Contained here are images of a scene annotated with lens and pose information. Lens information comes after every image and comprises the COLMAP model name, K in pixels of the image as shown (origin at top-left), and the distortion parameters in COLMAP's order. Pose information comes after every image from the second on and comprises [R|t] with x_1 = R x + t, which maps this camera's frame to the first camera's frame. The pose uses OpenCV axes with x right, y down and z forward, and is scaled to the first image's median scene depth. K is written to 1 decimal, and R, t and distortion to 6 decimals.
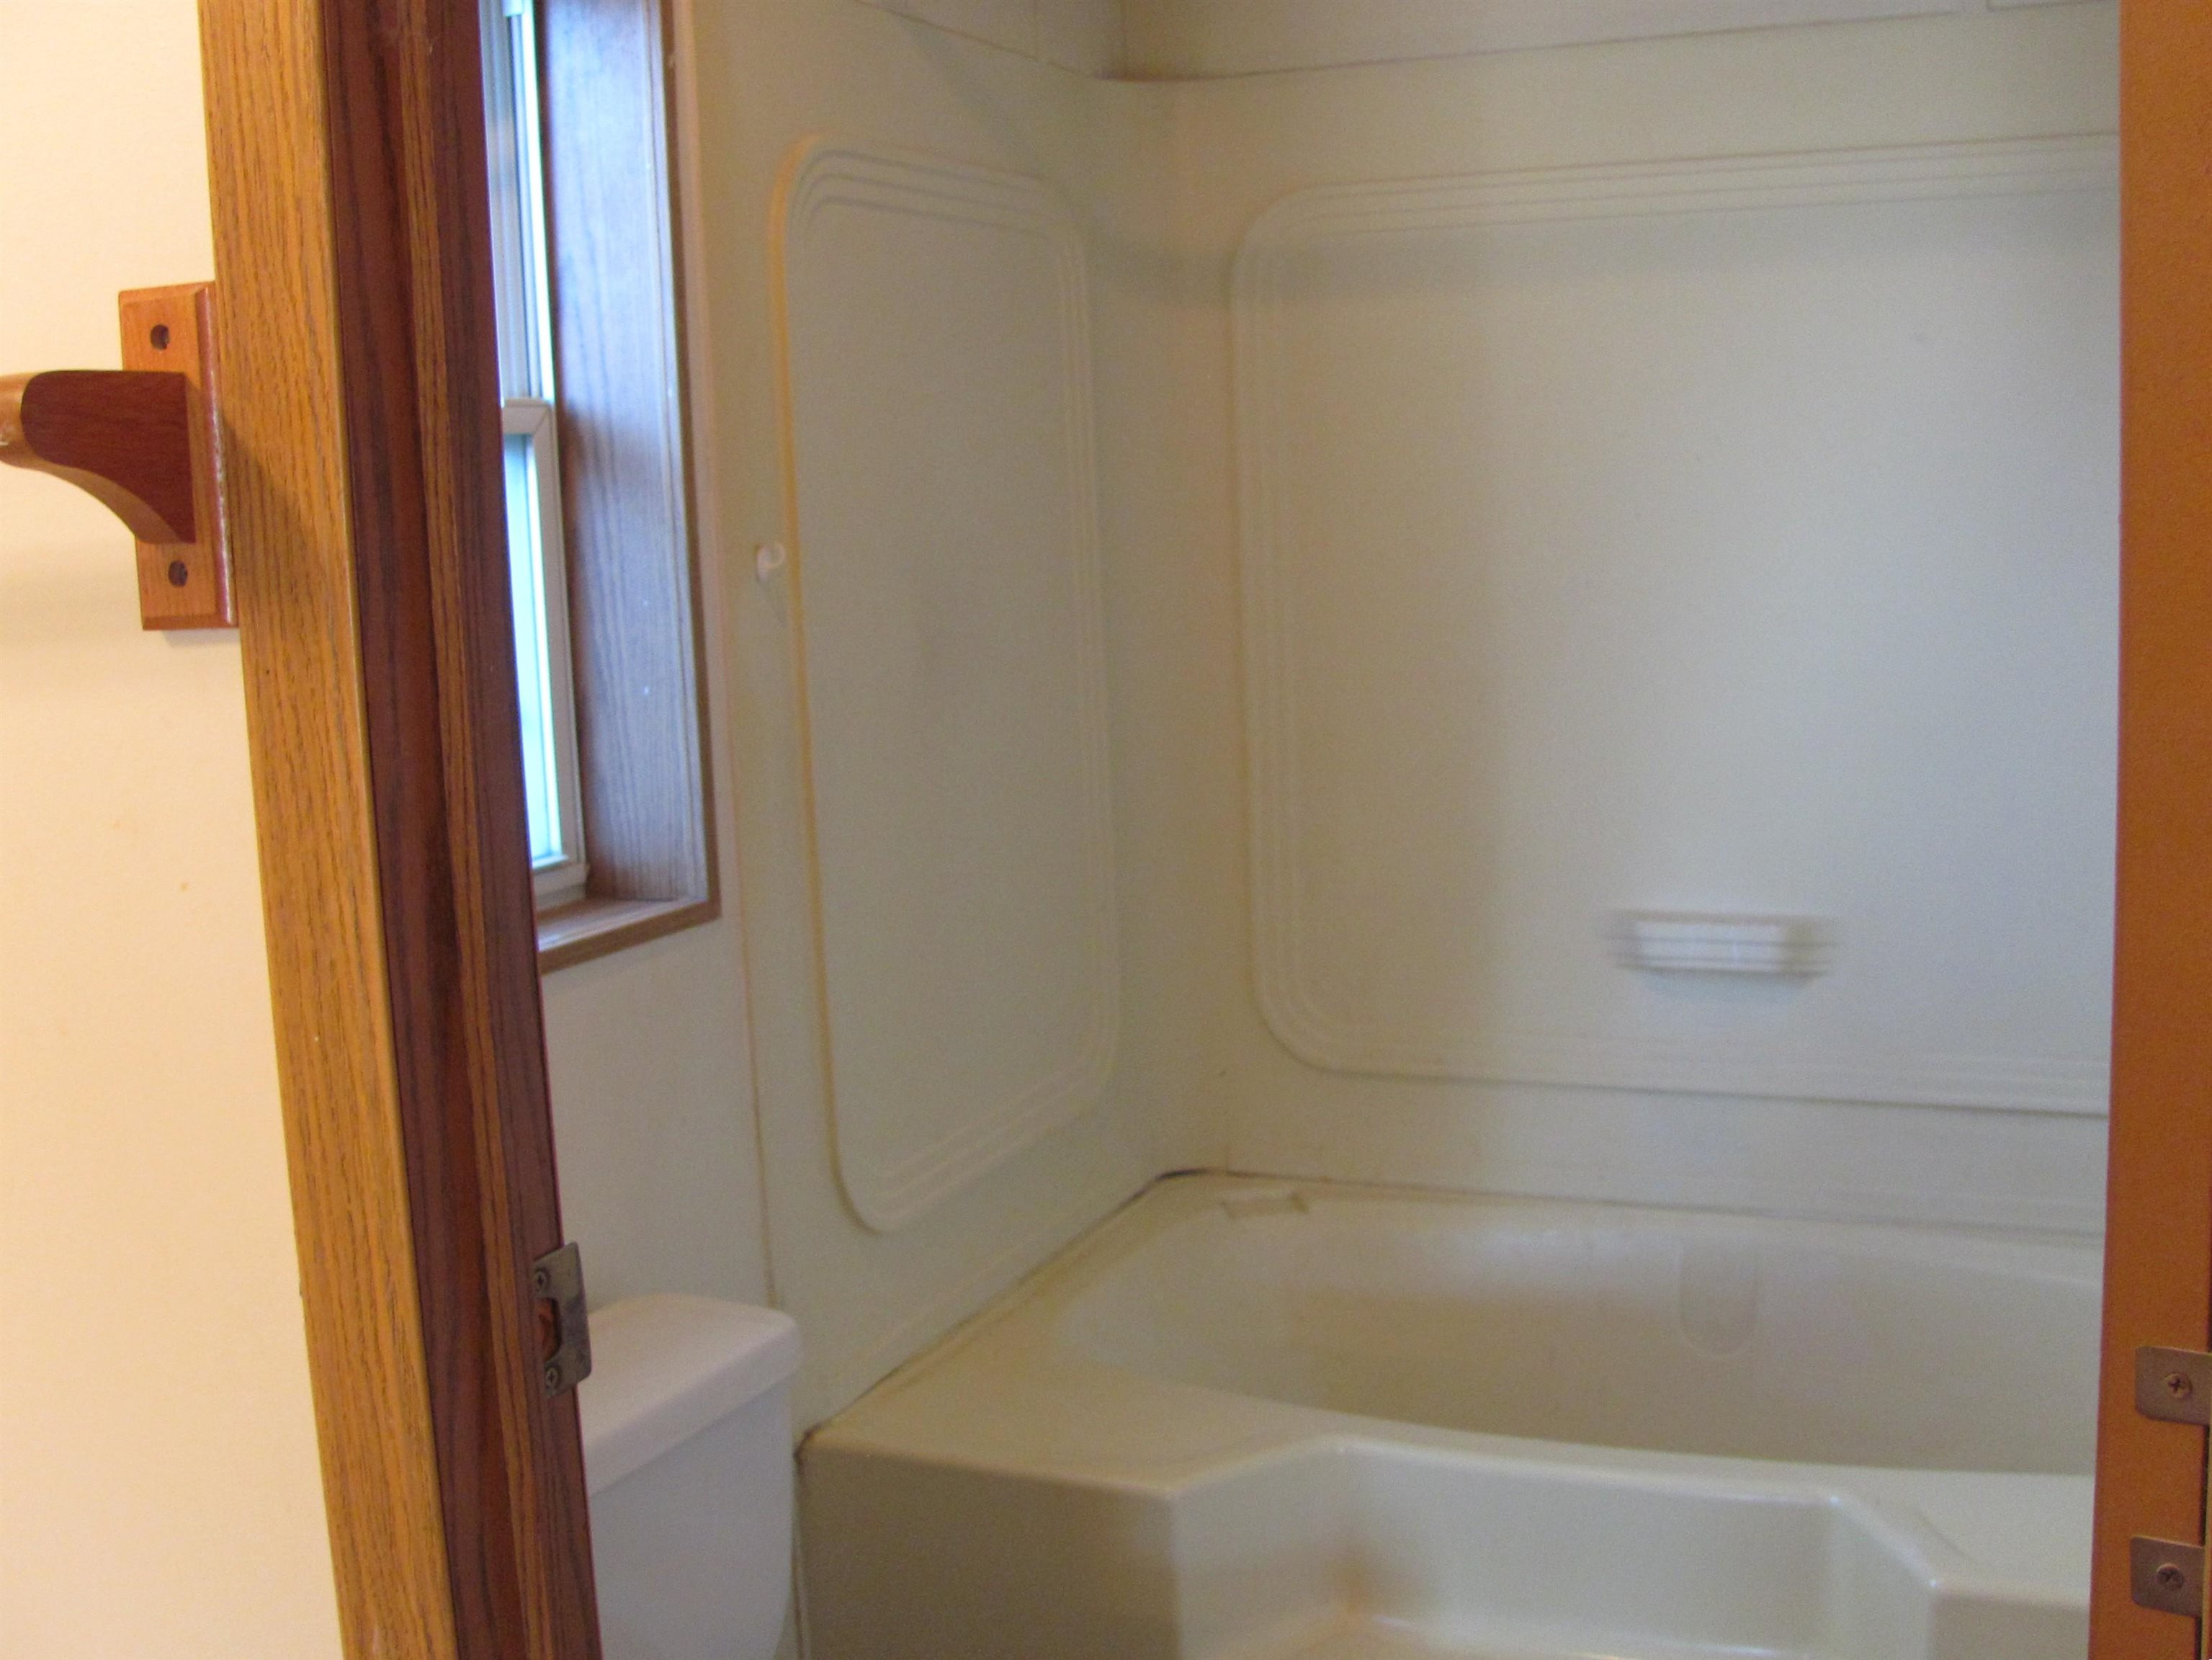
lens RADIAL K [[2434.0, 0, 1113.1], [0, 2434.0, 832.5], [0, 0, 1]] dist [-0.217312, 0.287853]
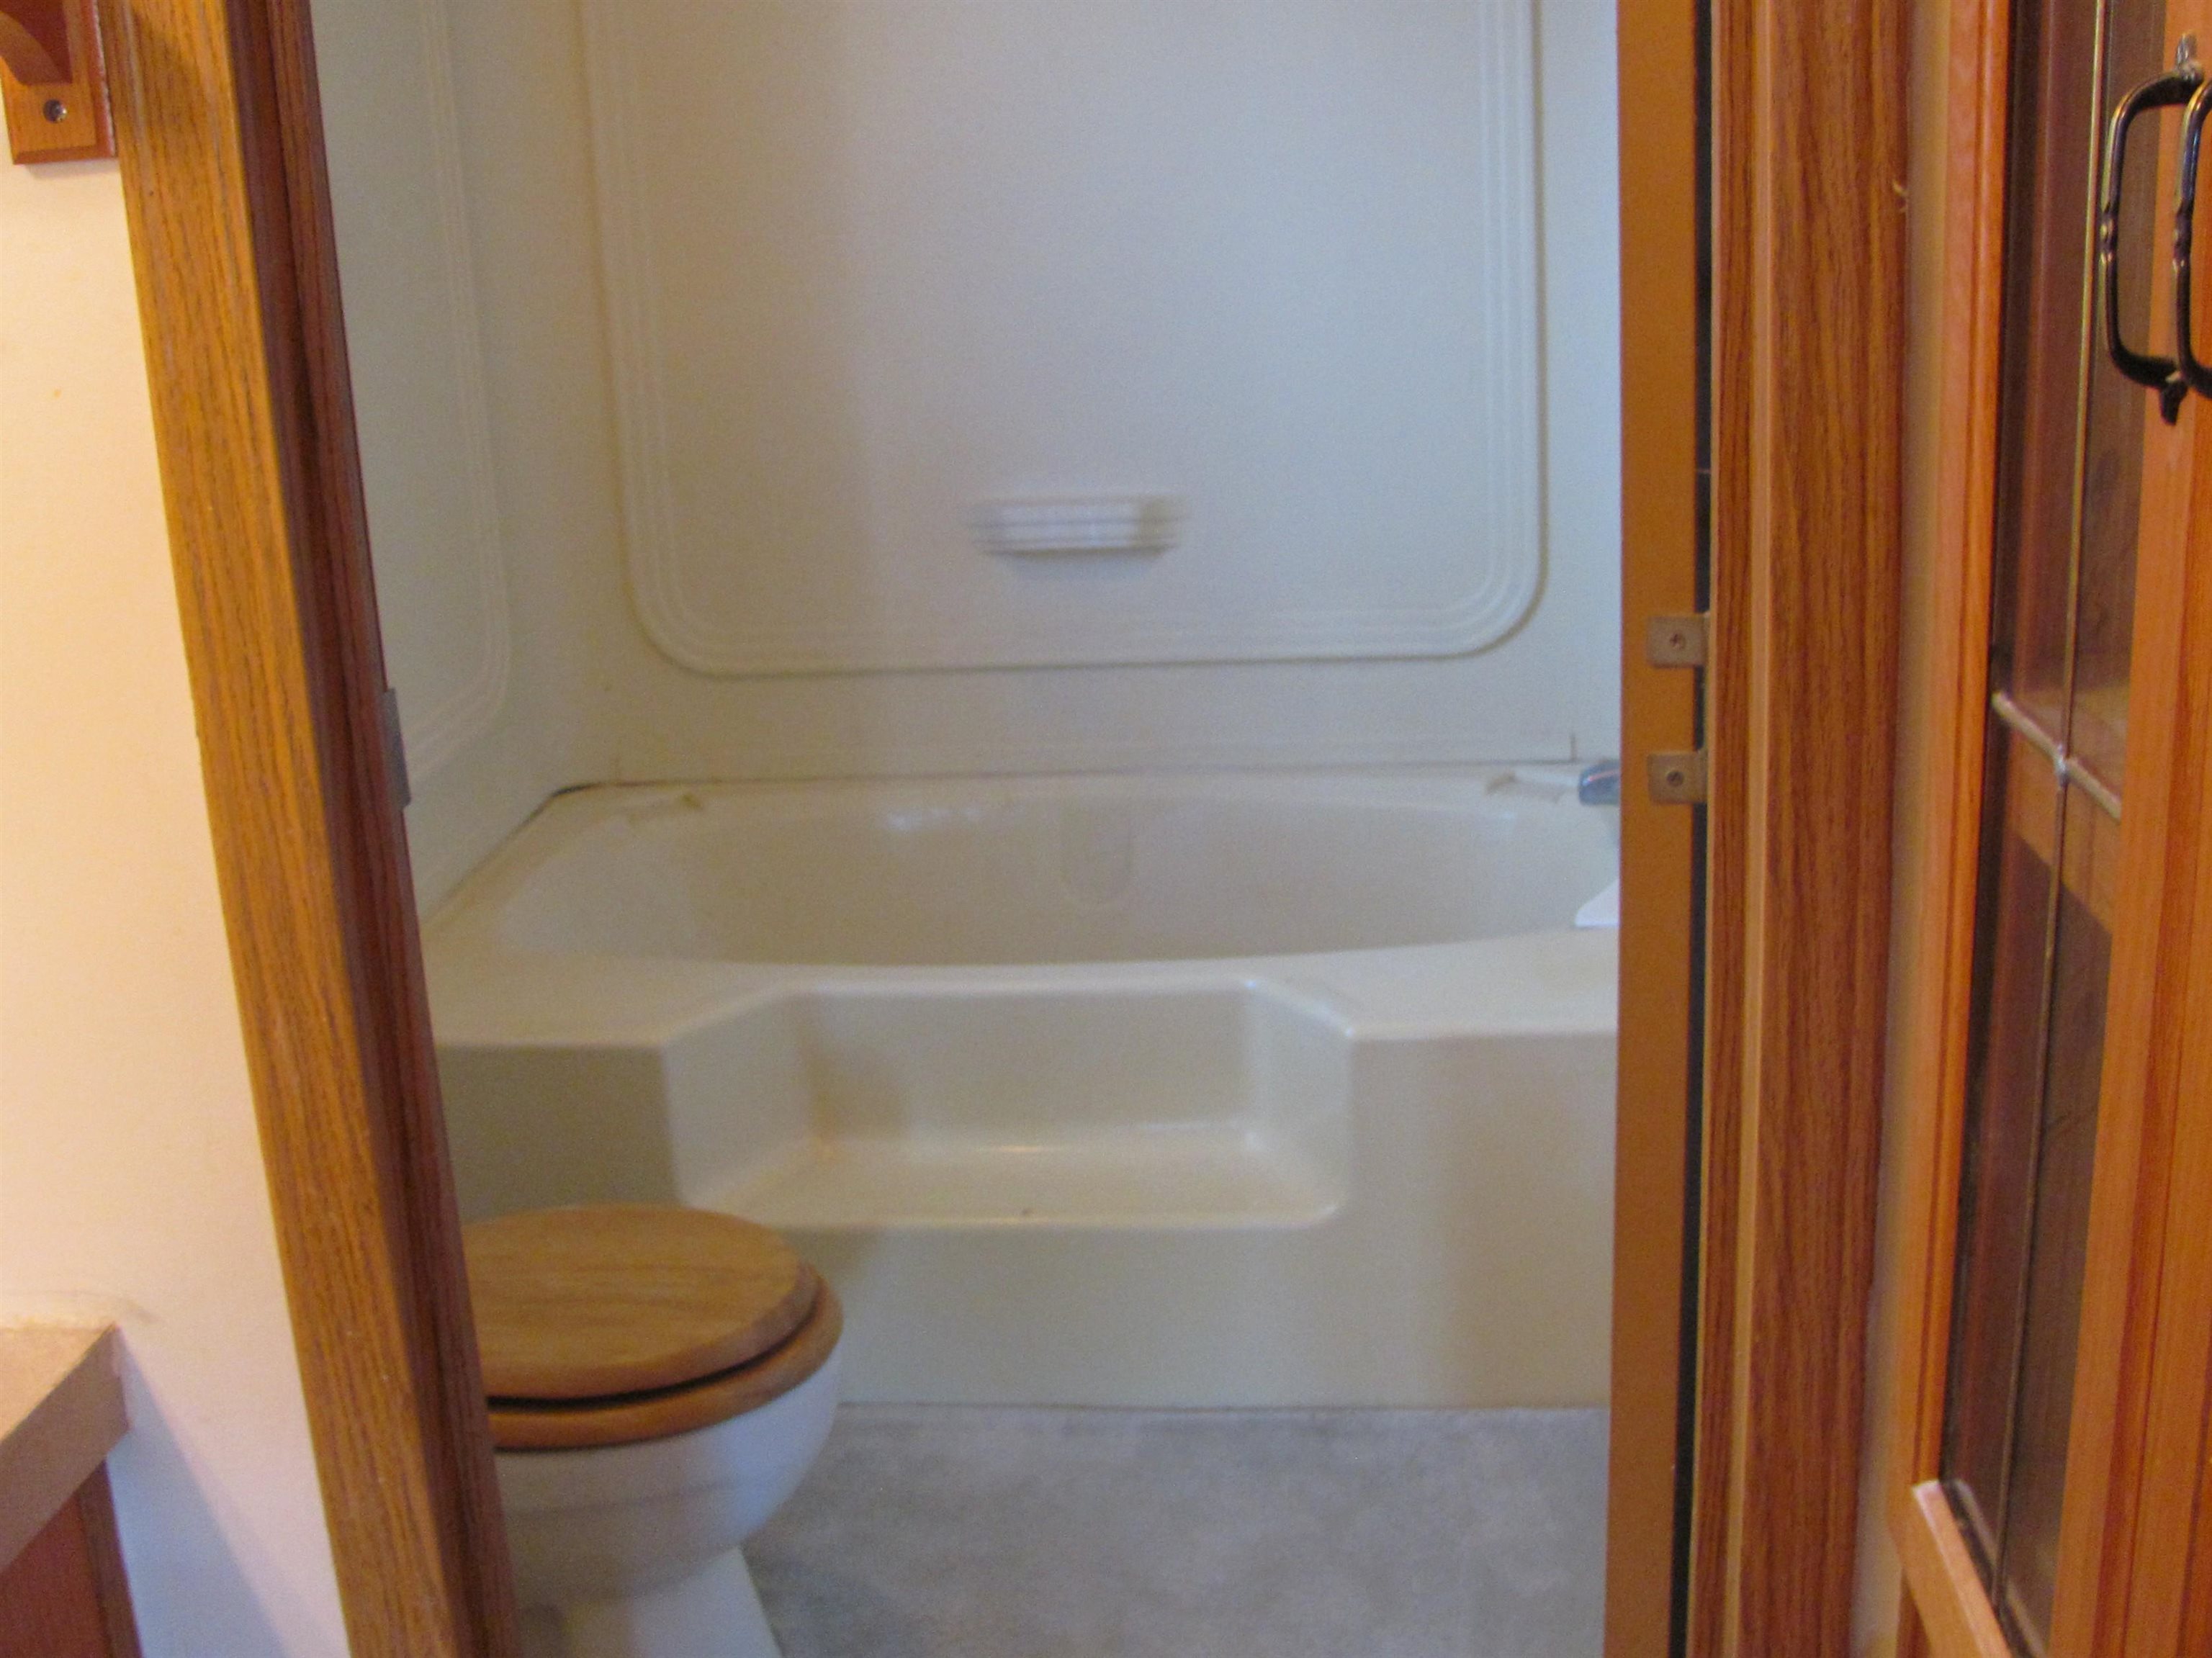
lens RADIAL K [[2526.8, 0, 1095.0], [0, 2526.8, 783.8], [0, 0, 1]] dist [-0.268824, 0.400411]
pose [[0.951966, -0.088396, 0.293165, -0.269396], [0.055993, 0.991535, 0.117150, 0.098524], [-0.301039, -0.095107, 0.948857, -0.277476]]
